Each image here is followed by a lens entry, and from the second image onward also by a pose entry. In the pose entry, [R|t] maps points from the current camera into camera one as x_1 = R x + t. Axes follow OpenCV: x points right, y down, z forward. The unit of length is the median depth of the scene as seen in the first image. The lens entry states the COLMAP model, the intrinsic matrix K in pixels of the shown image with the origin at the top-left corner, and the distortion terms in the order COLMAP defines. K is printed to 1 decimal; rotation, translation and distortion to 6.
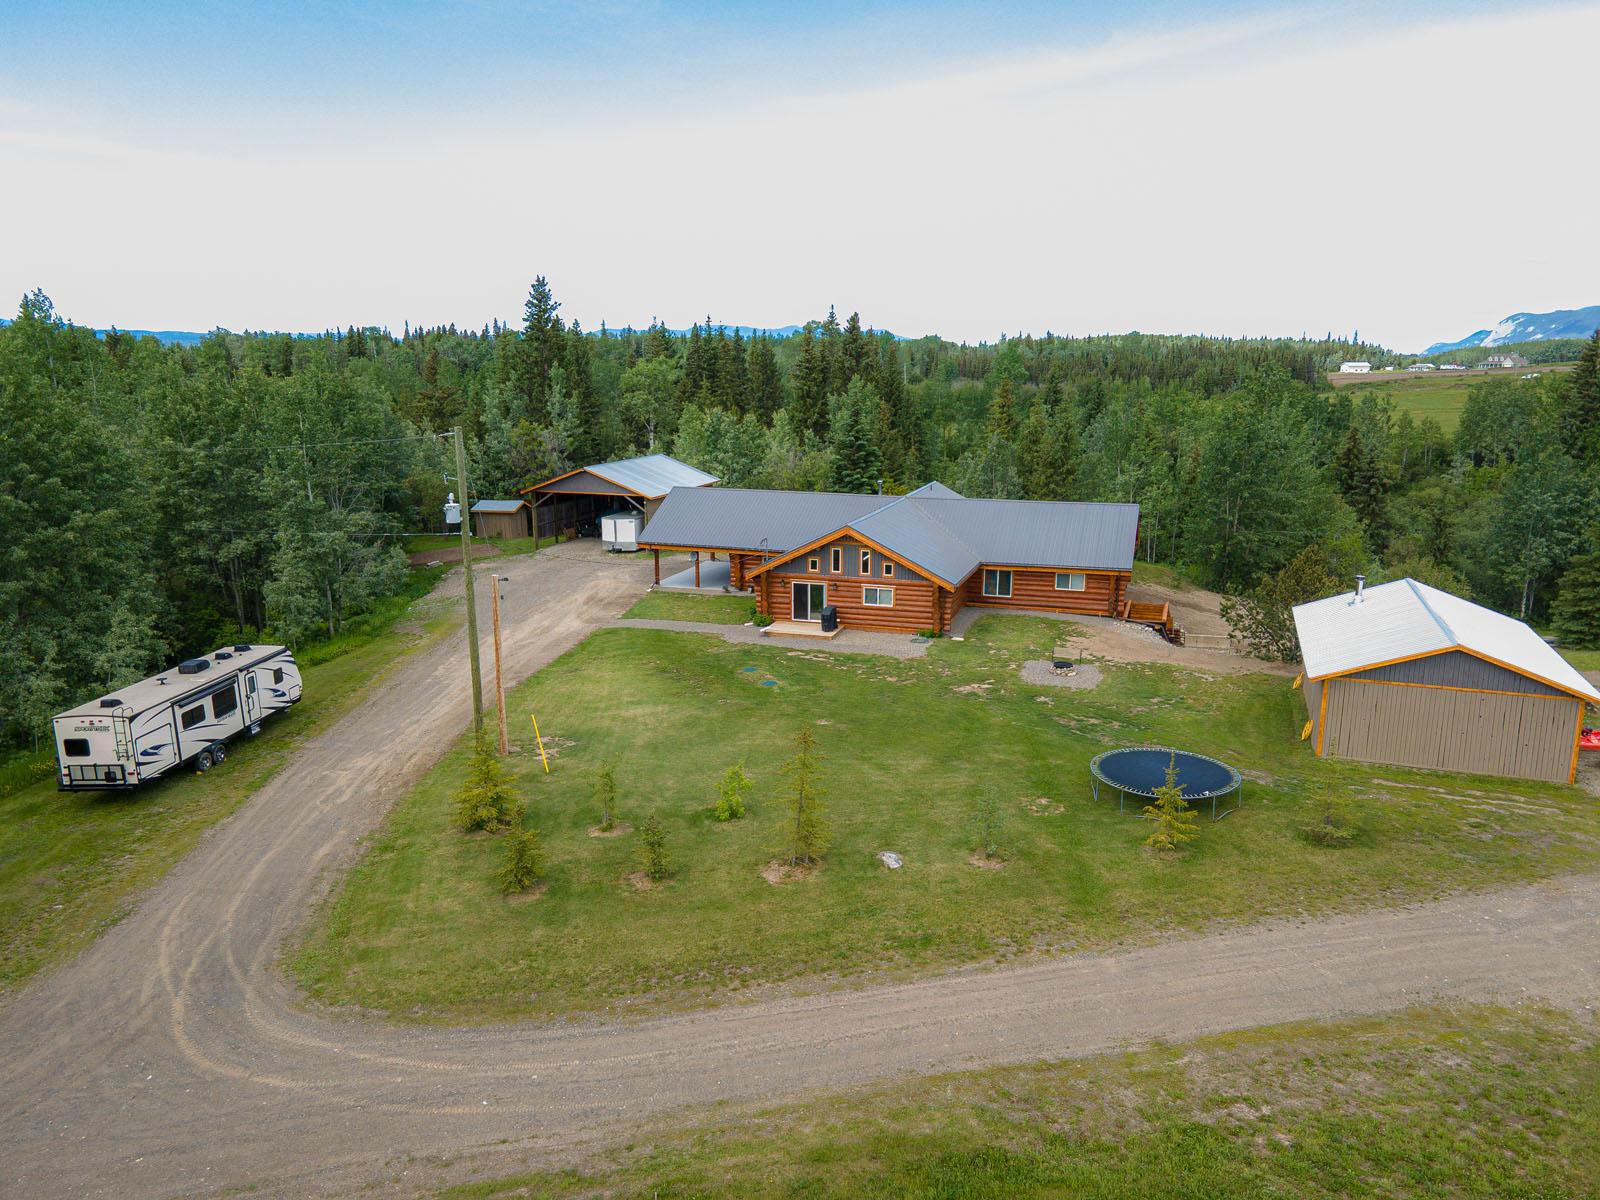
lens RADIAL K [[1132.3, 0, 802.5], [0, 1132.3, 617.1], [0, 0, 1]] dist [0.020693, 0.000596]
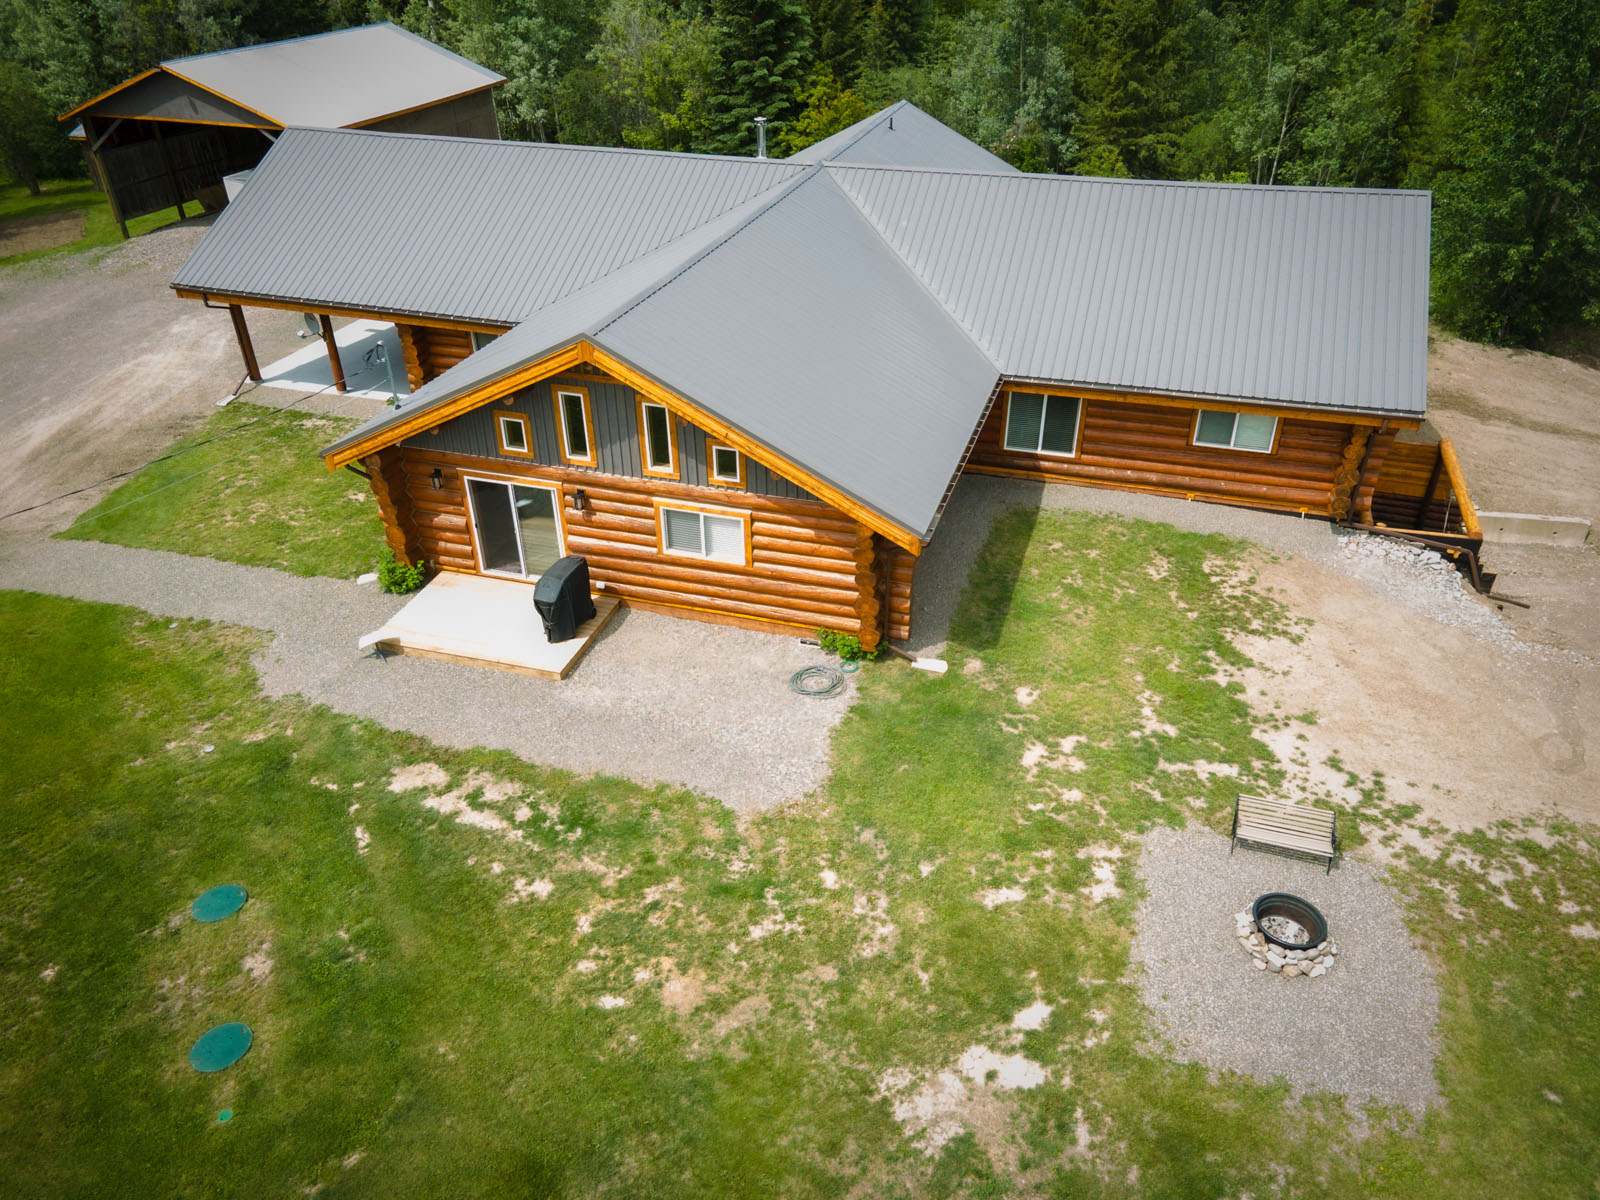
lens RADIAL K [[1147.8, 0, 800.0], [0, 1147.8, 600.0], [0, 0, 1]] dist [0.007153, 0.039013]
pose [[0.999881, -0.014564, 0.005094, 0.075558], [0.012011, 0.941965, 0.335495, -0.092283], [-0.009684, -0.335394, 0.942028, 0.532357]]
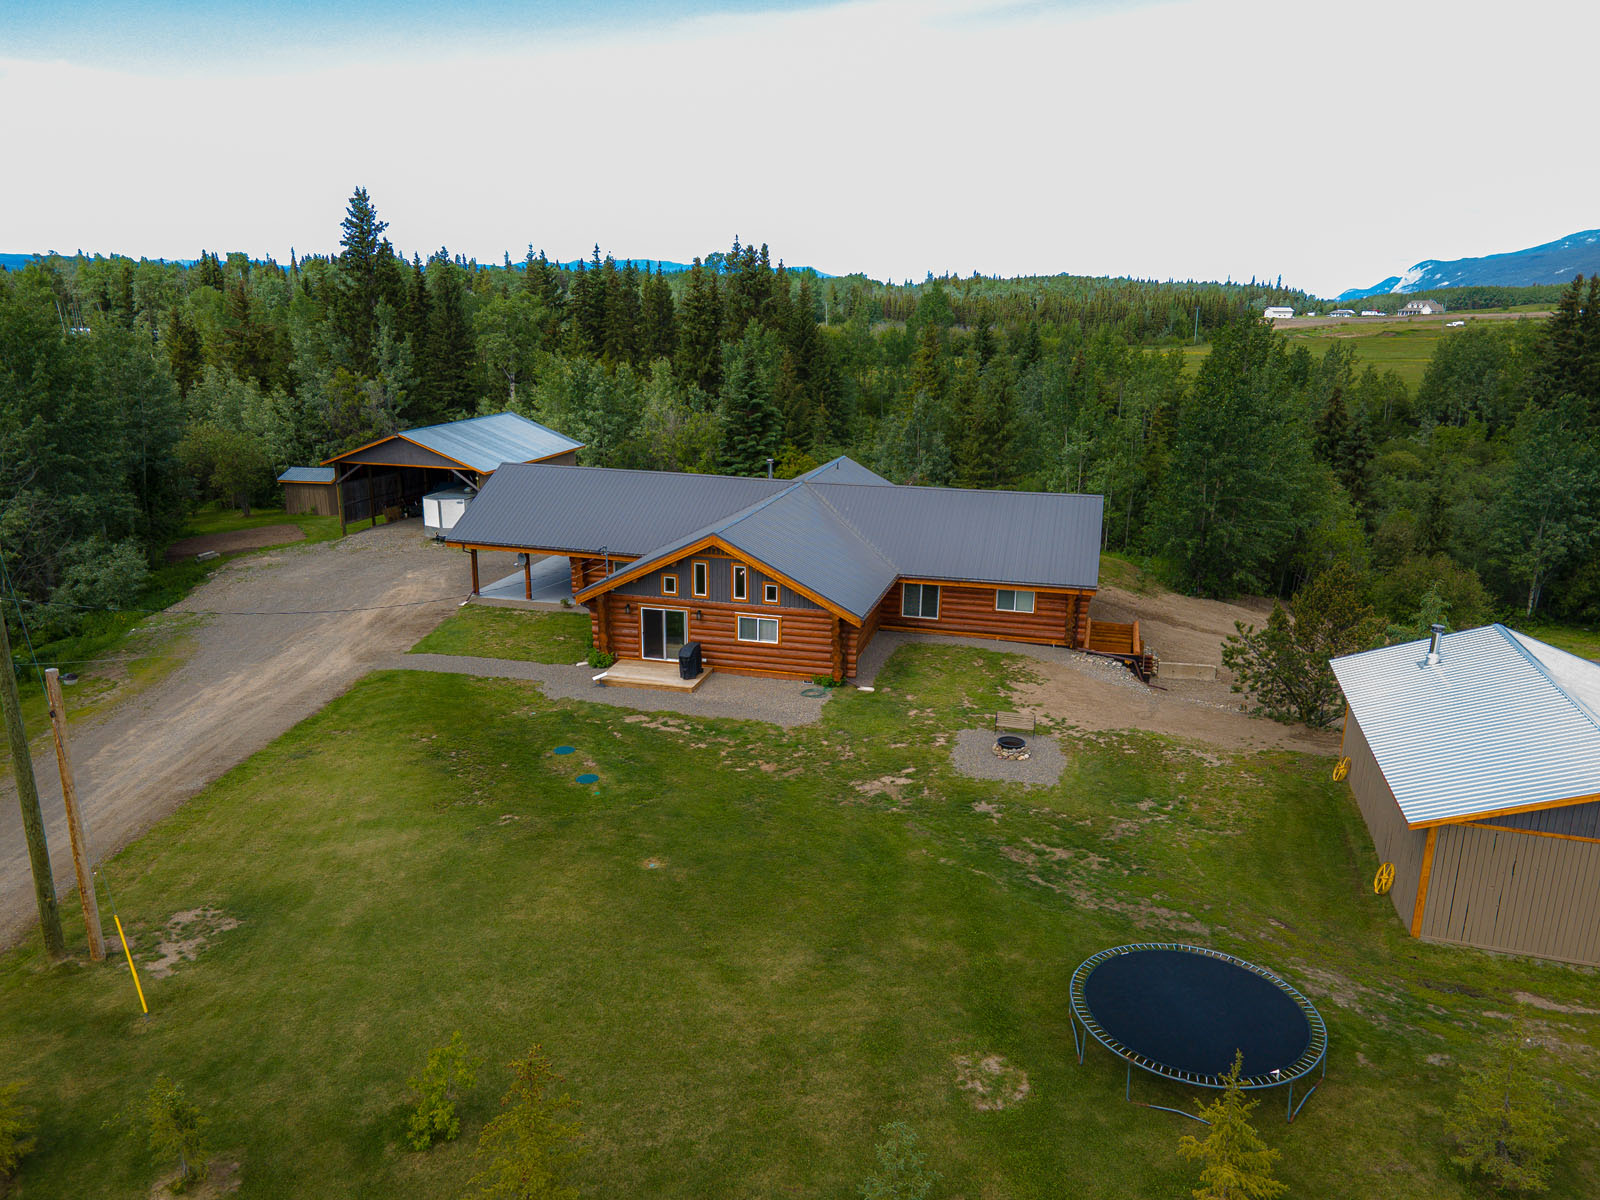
lens RADIAL K [[1147.8, 0, 800.0], [0, 1147.8, 600.0], [0, 0, 1]] dist [0.007153, 0.039013]
pose [[0.997967, -0.002881, 0.063669, 0.037663], [0.000673, 0.999399, 0.034667, -0.050027], [-0.063731, -0.034554, 0.997369, 0.210404]]
